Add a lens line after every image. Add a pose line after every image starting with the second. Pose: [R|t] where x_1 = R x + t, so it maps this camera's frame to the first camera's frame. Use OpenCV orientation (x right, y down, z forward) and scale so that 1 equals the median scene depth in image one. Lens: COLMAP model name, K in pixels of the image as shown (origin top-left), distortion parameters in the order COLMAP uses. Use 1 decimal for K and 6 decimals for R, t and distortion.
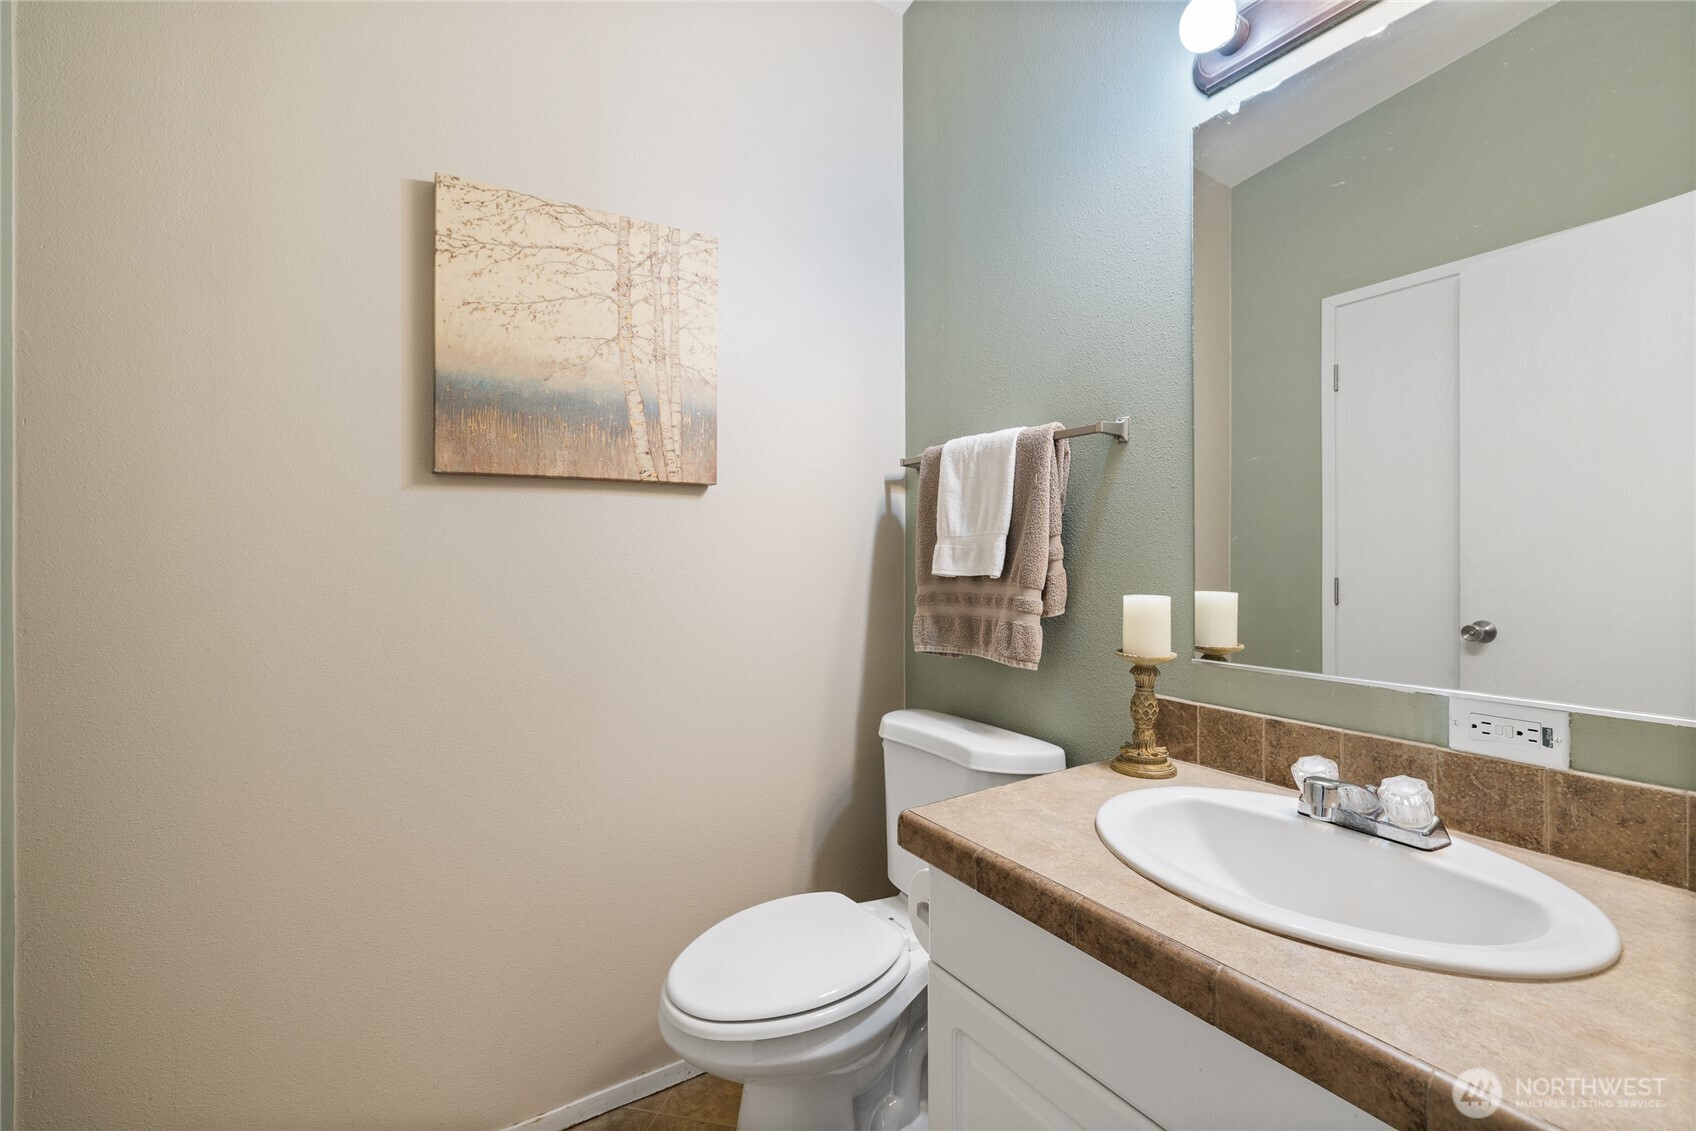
lens RADIAL K [[713.9, 0, 822.5], [0, 713.9, 557.6], [0, 0, 1]] dist [-0.000738, 0.000244]
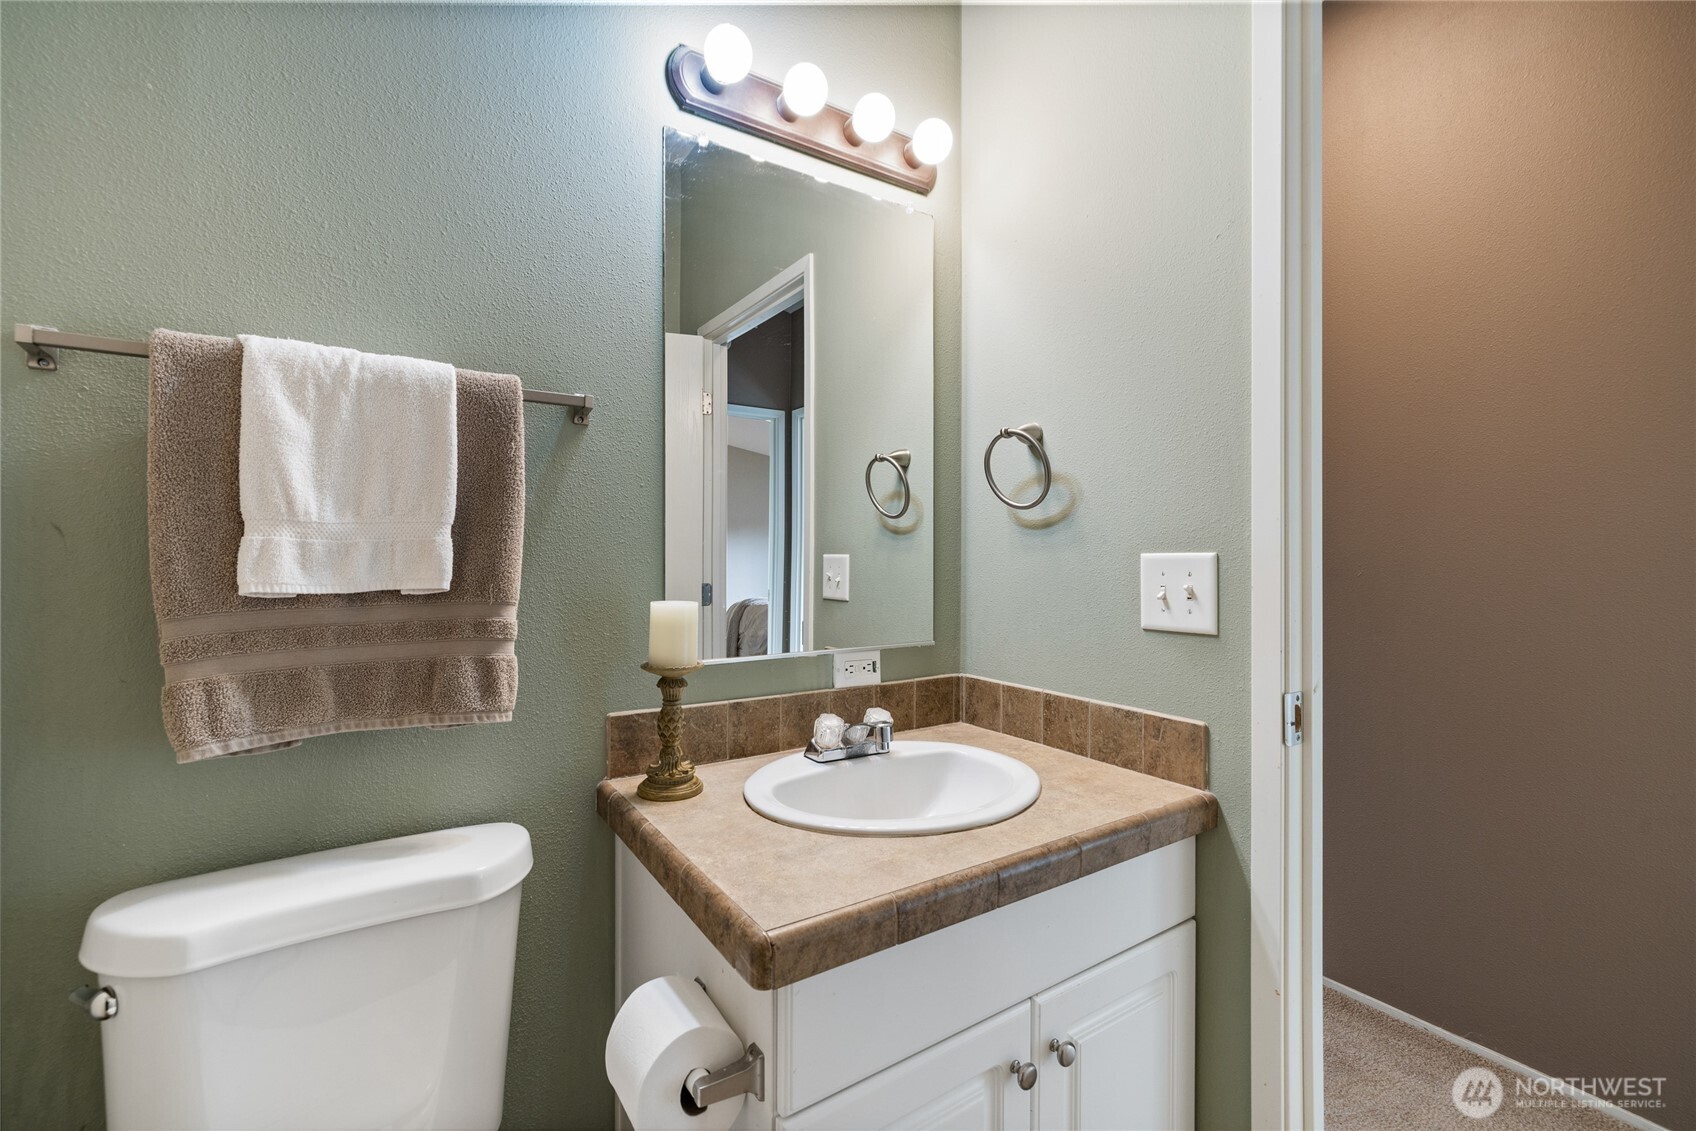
lens RADIAL K [[713.9, 0, 822.5], [0, 713.9, 557.6], [0, 0, 1]] dist [-0.000738, 0.000244]
pose [[-0.021580, 0.007029, 0.999742, -0.493281], [0.003140, 0.999971, -0.006962, 0.003030], [-0.999762, 0.002989, -0.021602, 0.843942]]
